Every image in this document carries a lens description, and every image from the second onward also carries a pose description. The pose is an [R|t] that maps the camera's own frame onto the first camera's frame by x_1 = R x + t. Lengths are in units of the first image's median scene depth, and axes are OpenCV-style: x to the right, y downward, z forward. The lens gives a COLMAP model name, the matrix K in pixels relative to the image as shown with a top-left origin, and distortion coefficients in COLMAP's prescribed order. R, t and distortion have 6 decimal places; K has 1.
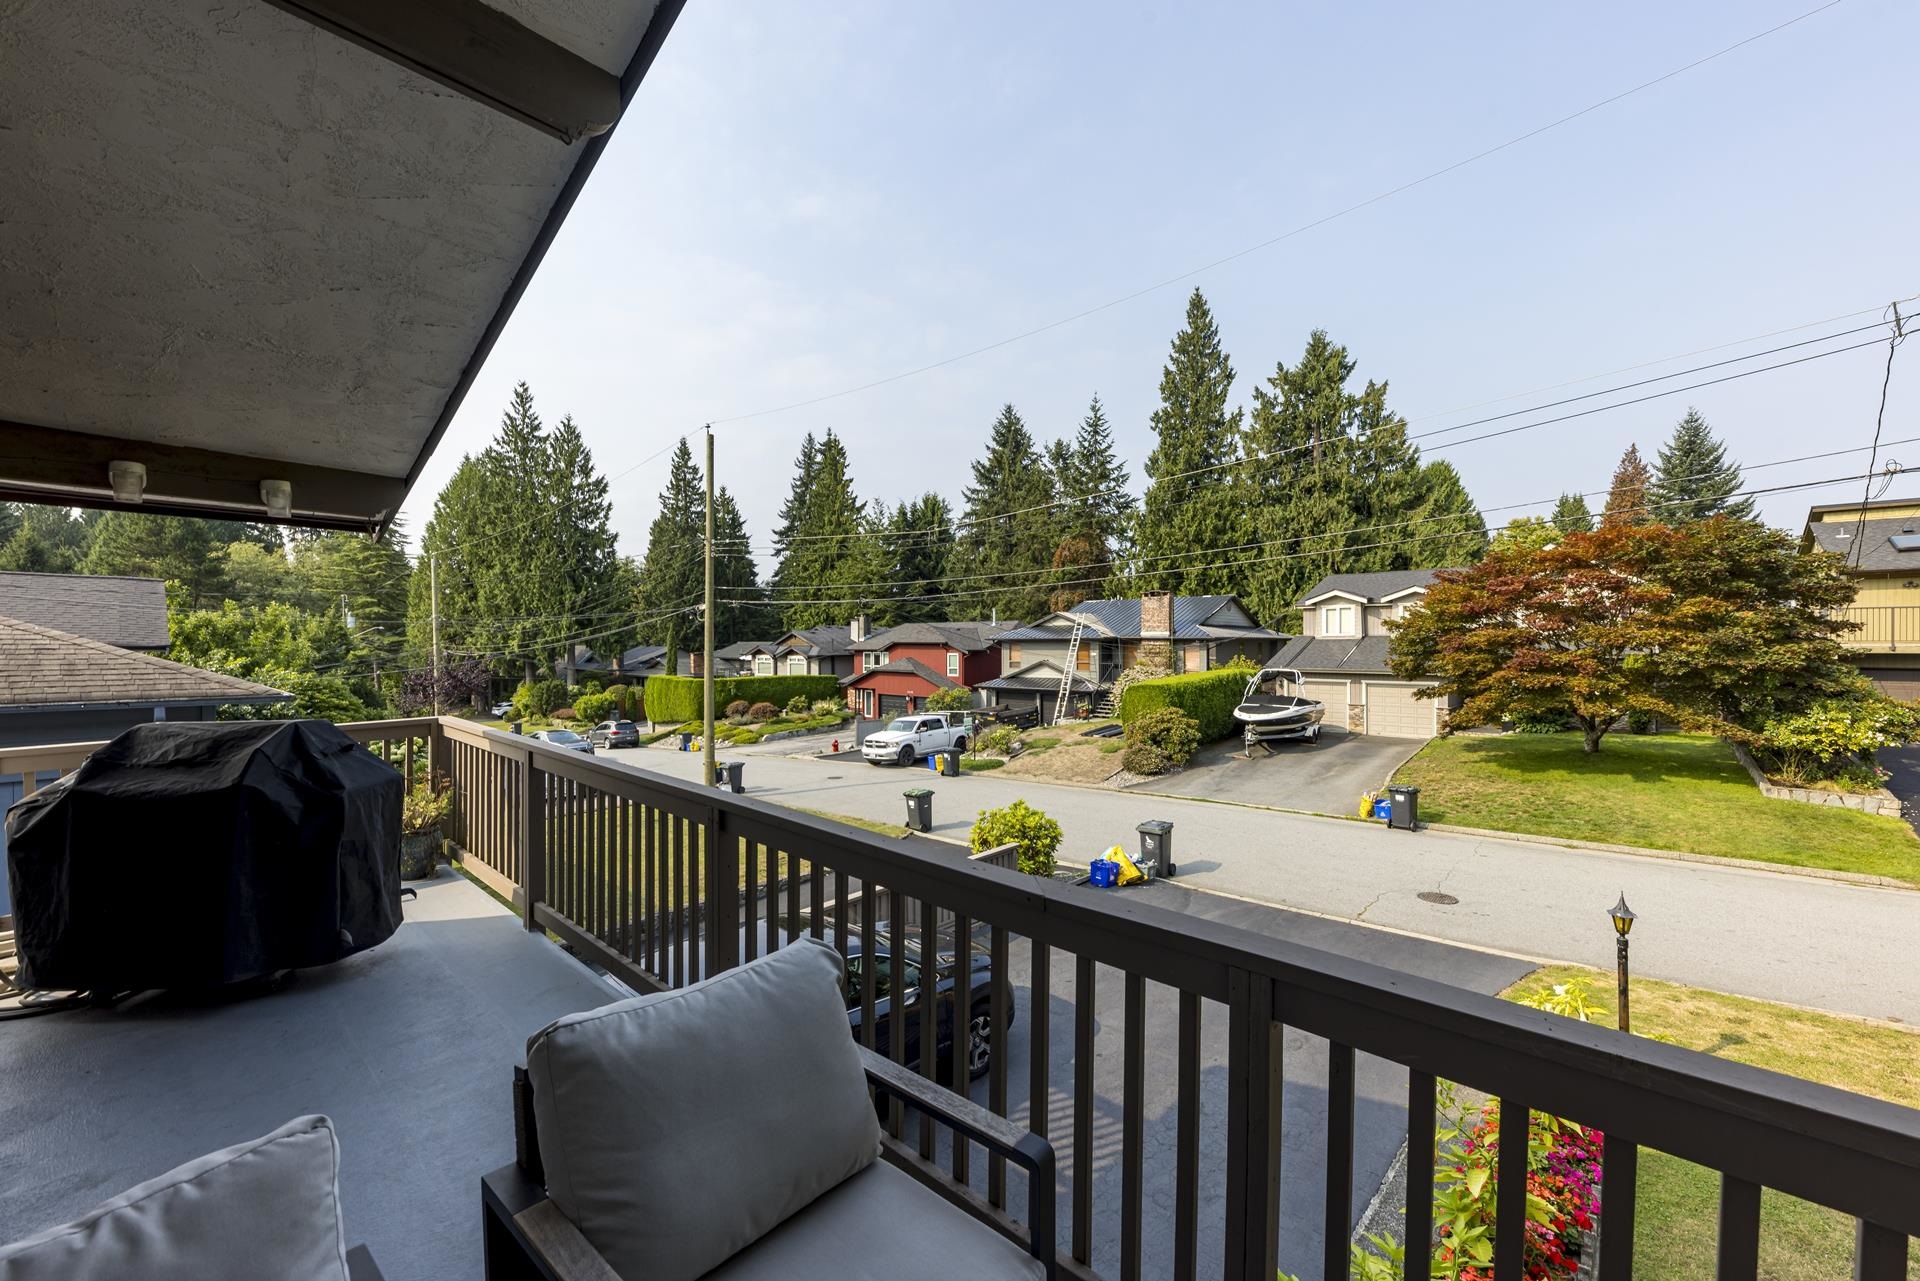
lens RADIAL K [[748.2, 0, 961.2], [0, 748.2, 655.9], [0, 0, 1]] dist [0.003625, -0.003955]
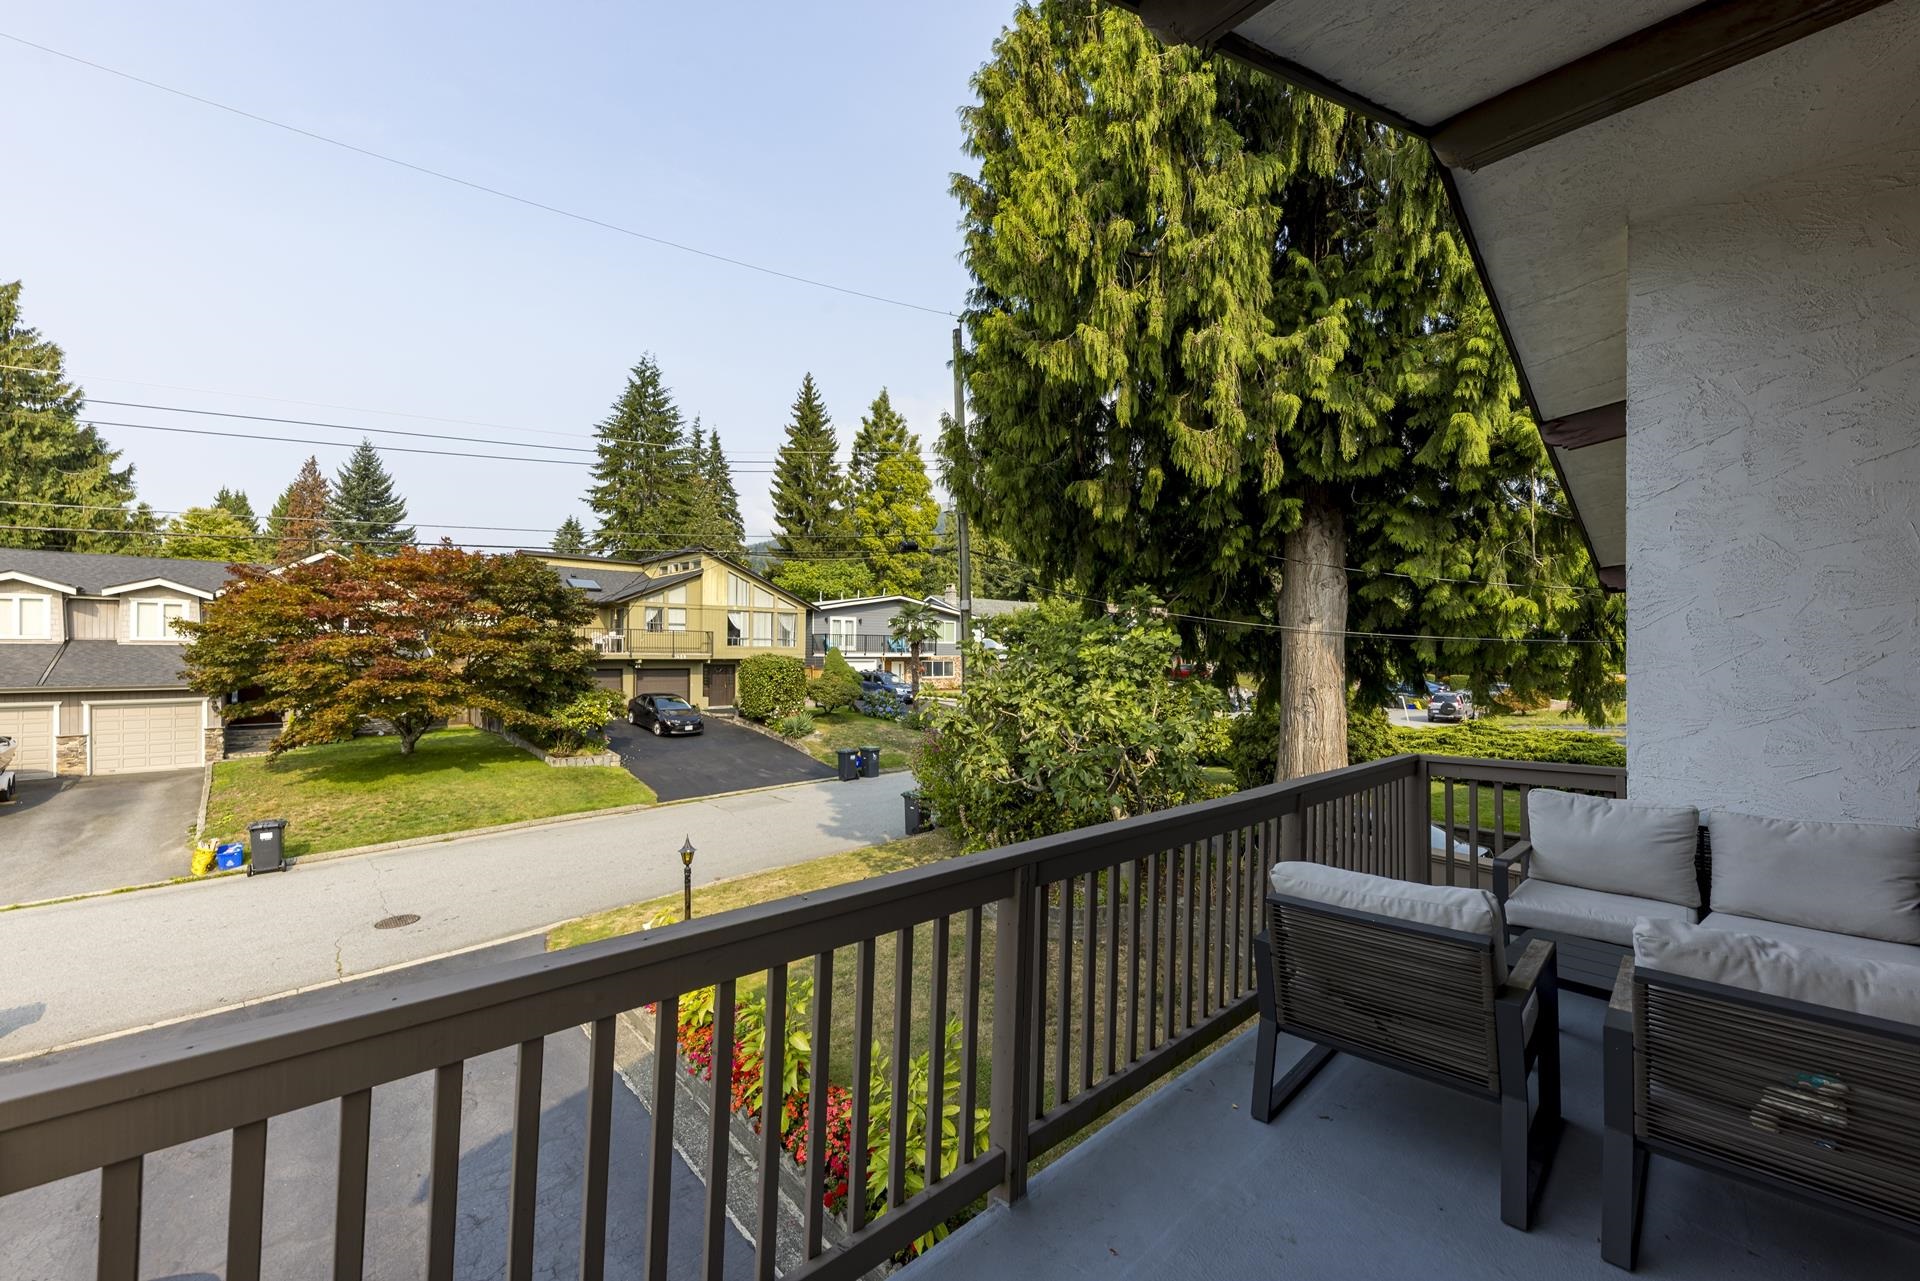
lens RADIAL K [[742.9, 0, 957.6], [0, 742.9, 648.1], [0, 0, 1]] dist [0.005680, -0.003890]
pose [[0.077716, 0.007259, 0.996949, -0.174818], [0.011751, 0.999897, -0.008196, -0.004242], [-0.996906, 0.012352, 0.077622, 0.152182]]
